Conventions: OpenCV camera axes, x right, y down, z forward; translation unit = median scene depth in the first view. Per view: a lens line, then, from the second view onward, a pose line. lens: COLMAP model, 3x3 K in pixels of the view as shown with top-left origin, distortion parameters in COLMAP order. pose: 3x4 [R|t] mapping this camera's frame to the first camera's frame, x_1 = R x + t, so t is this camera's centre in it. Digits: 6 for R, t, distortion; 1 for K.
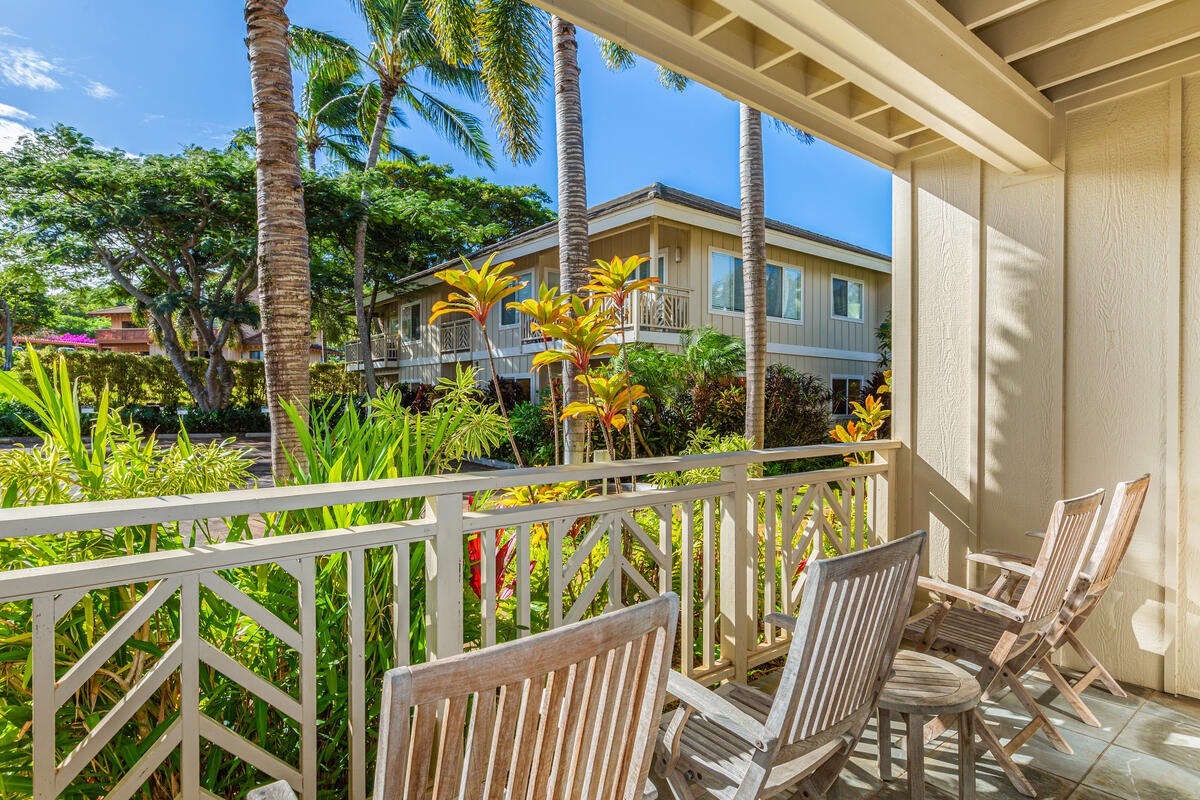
lens RADIAL K [[645.5, 0, 600.0], [0, 645.5, 400.0], [0, 0, 1]] dist [-0.001575, -0.000200]
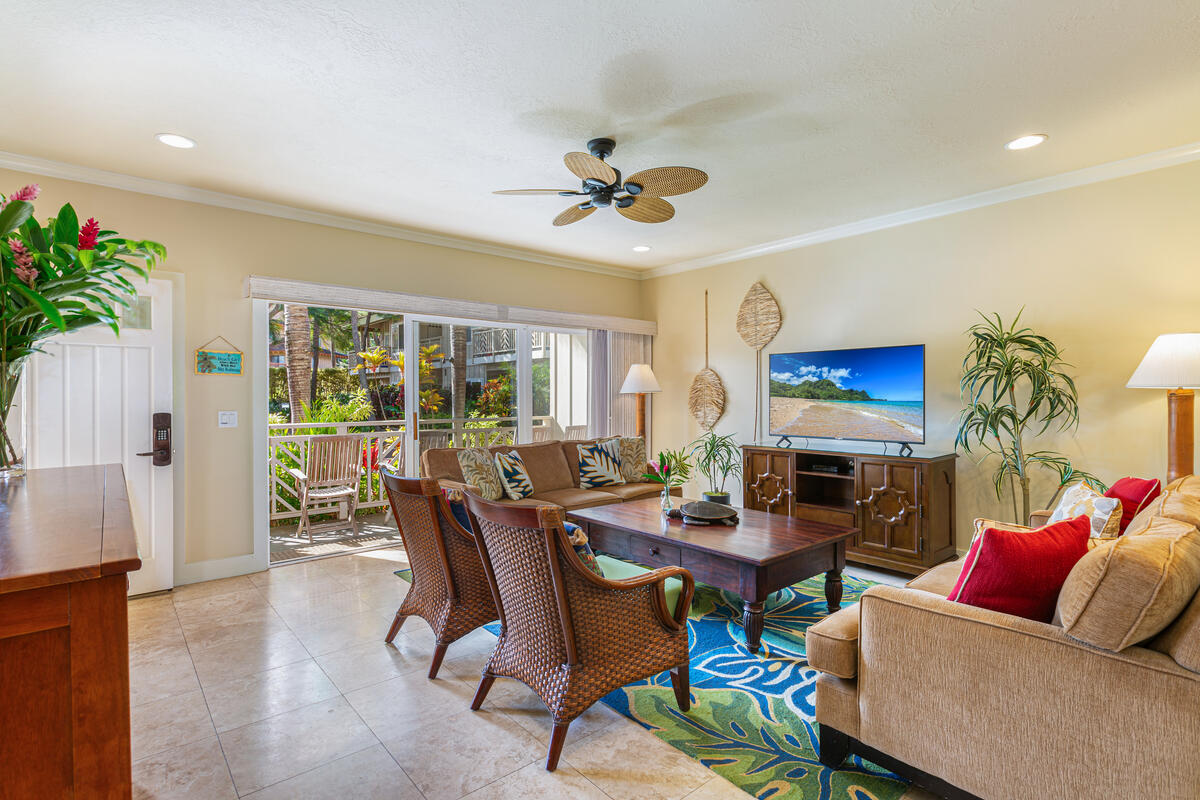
lens RADIAL K [[575.6, 0, 596.2], [0, 575.6, 396.9], [0, 0, 1]] dist [0.002041, 0.000346]
pose [[0.999718, -0.004441, 0.023310, 0.426596], [0.004455, 0.999990, -0.000540, -0.005132], [-0.023308, 0.000643, 0.999728, -0.874691]]
